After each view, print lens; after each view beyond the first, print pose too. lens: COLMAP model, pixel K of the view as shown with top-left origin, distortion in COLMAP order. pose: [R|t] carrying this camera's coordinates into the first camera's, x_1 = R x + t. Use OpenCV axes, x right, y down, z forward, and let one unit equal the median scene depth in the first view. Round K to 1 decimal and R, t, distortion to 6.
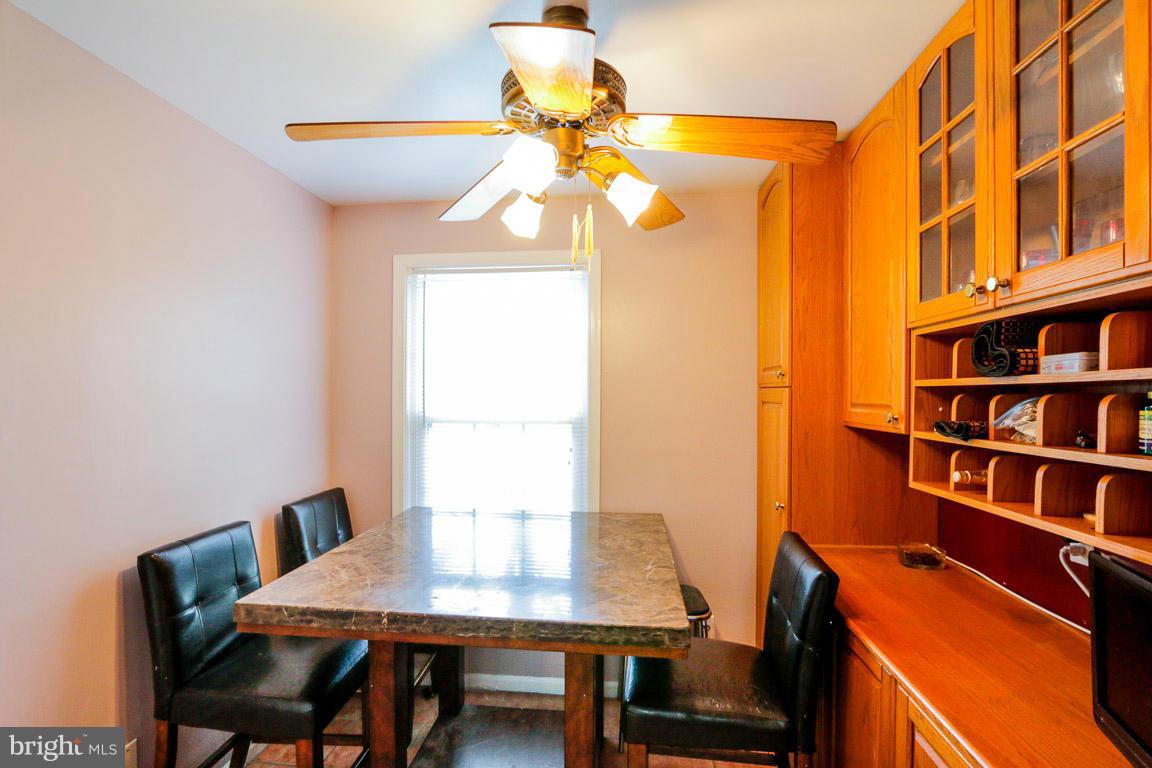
lens RADIAL K [[540.7, 0, 575.3], [0, 540.7, 398.0], [0, 0, 1]] dist [-0.001725, -0.000113]
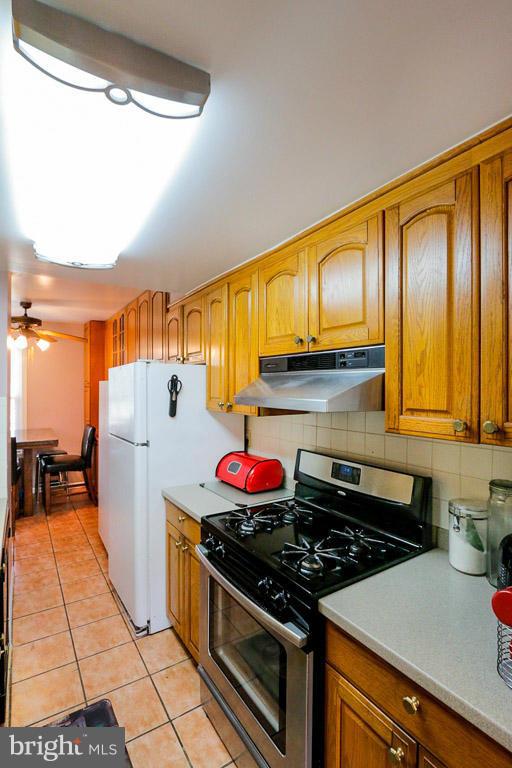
lens RADIAL K [[369.8, 0, 257.7], [0, 369.8, 389.1], [0, 0, 1]] dist [-0.001795, -0.000008]
pose [[0.777062, -0.005912, 0.629397, -0.367692], [0.005945, 0.999980, 0.002053, -0.004821], [-0.629397, 0.002147, 0.777081, -2.067781]]
